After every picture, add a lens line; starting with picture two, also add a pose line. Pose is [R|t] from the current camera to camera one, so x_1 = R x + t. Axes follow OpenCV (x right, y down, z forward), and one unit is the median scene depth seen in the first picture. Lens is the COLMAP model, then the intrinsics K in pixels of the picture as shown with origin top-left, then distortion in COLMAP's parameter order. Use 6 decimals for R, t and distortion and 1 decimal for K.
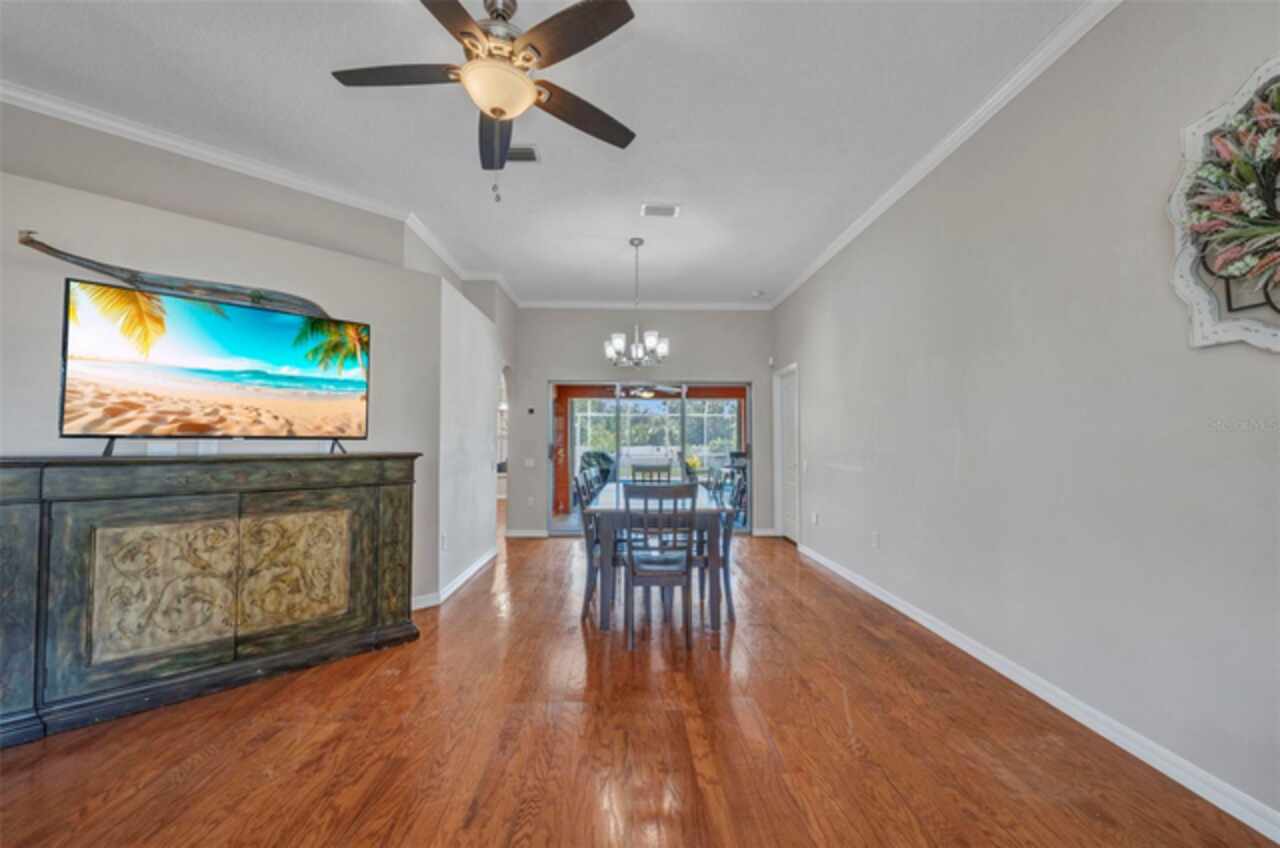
lens RADIAL K [[529.5, 0, 633.4], [0, 529.5, 442.1], [0, 0, 1]] dist [0.015932, 0.000022]
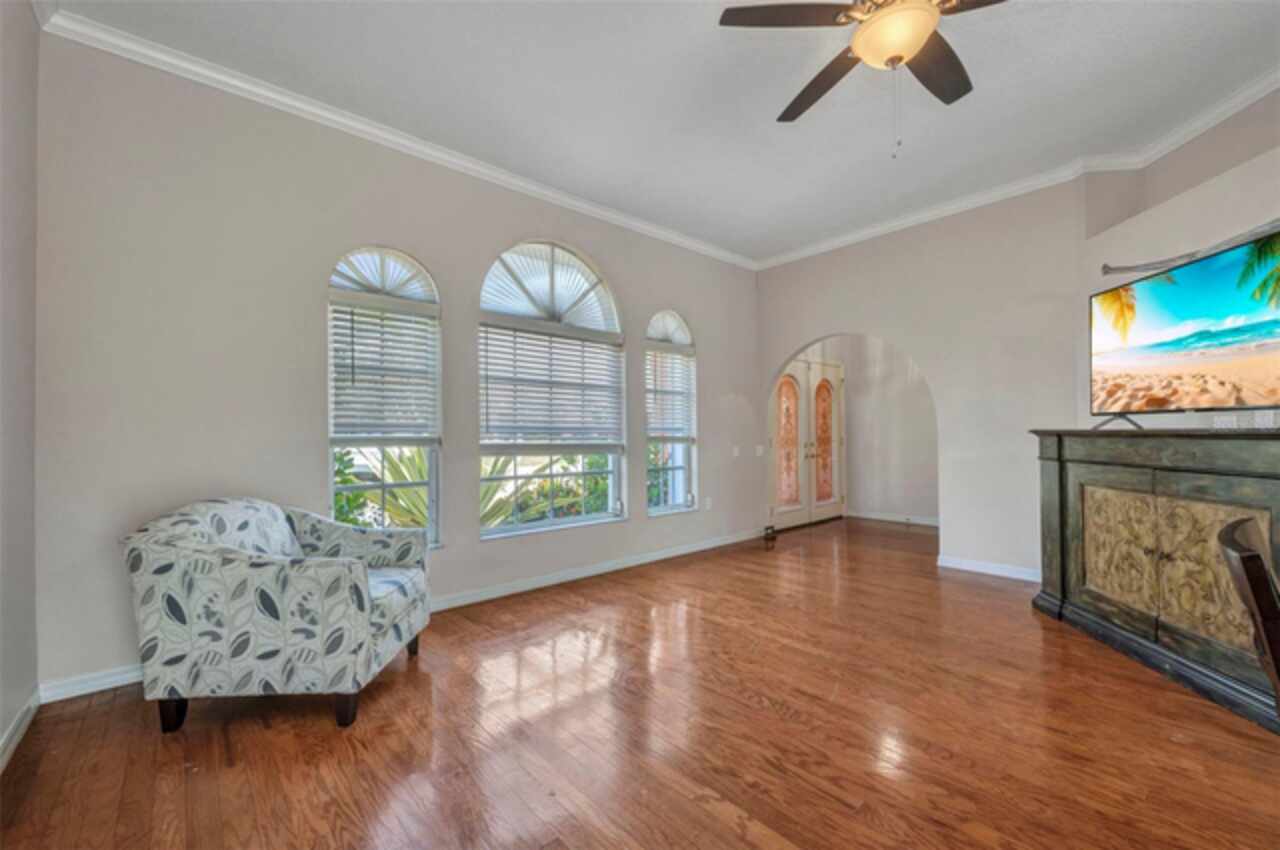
lens RADIAL K [[533.3, 0, 642.8], [0, 533.3, 430.1], [0, 0, 1]] dist [-0.000845, -0.000129]
pose [[-0.775539, 0.013528, -0.631155, 0.530343], [0.024247, 0.999671, -0.008368, 0.010310], [0.630834, -0.021793, -0.775612, 1.081976]]
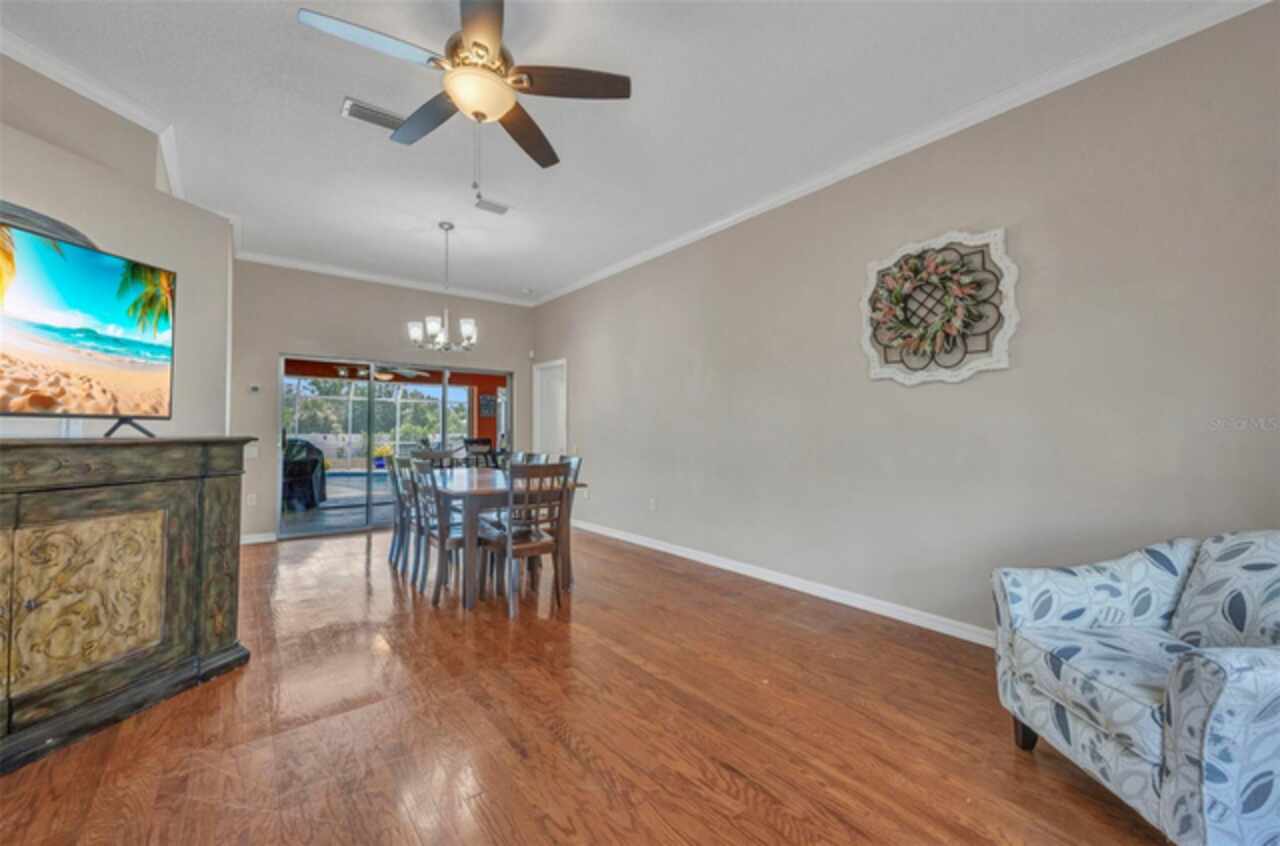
lens RADIAL K [[533.3, 0, 642.8], [0, 533.3, 428.1], [0, 0, 1]] dist [-0.000845, -0.000129]
pose [[0.812691, 0.008757, 0.582629, -0.444173], [-0.006091, 0.999960, -0.006533, 0.008747], [-0.582663, 0.001760, 0.812712, -0.039907]]
